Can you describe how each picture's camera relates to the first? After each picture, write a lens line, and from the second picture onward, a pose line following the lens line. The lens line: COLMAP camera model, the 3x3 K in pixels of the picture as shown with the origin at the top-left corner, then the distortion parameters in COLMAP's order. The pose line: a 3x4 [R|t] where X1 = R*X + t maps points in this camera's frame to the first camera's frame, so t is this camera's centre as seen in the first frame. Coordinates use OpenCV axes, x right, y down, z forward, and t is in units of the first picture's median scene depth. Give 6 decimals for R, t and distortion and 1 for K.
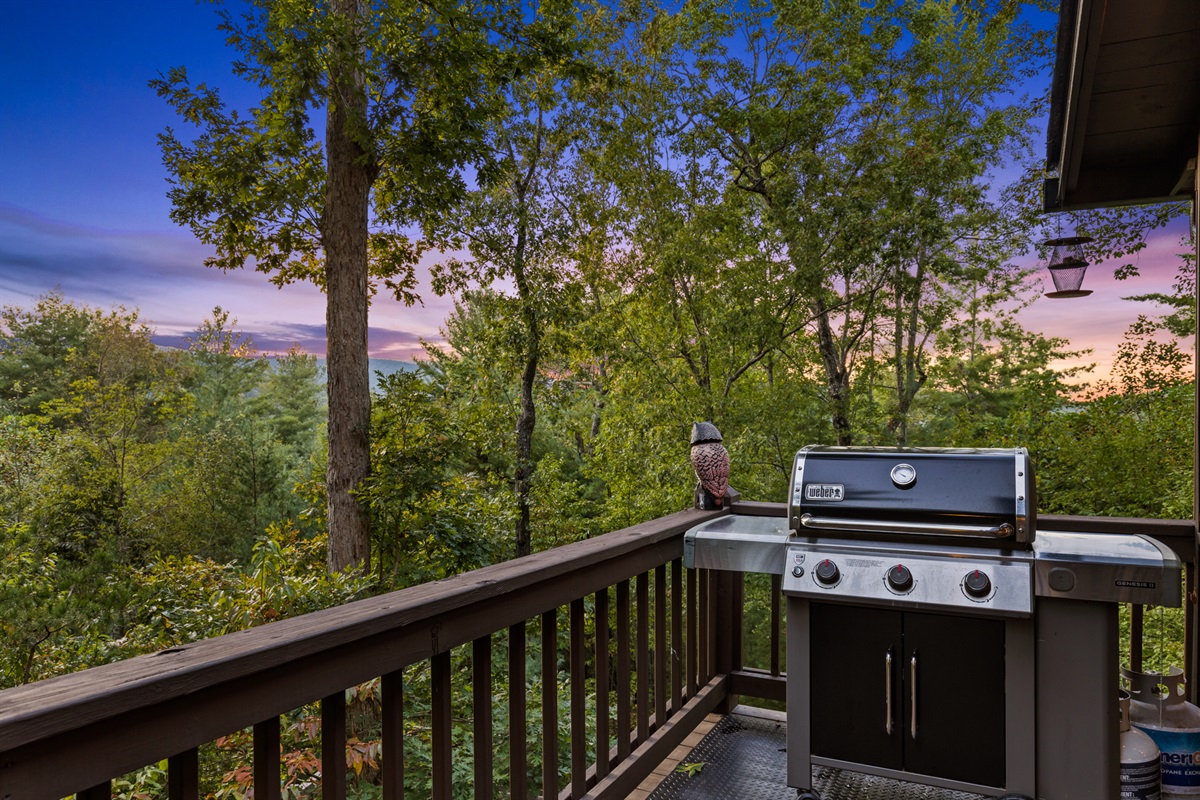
lens RADIAL K [[879.0, 0, 600.0], [0, 879.0, 400.0], [0, 0, 1]] dist [0.028272, -0.001272]
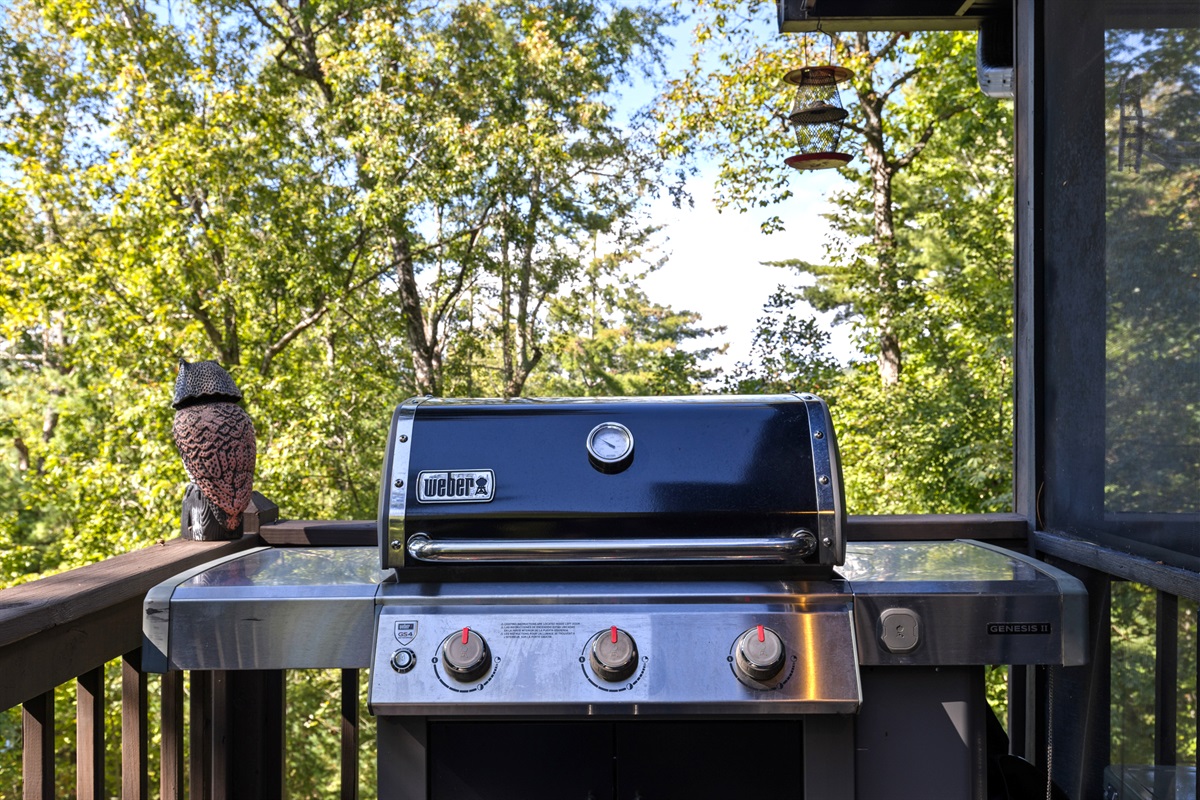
lens RADIAL K [[1115.7, 0, 600.0], [0, 1115.7, 400.0], [0, 0, 1]] dist [0.015956, -0.006451]
pose [[0.909031, 0.001128, 0.416728, 0.022166], [0.001244, 0.999985, -0.005419, 0.018317], [-0.416728, 0.005444, 0.909015, 0.124618]]
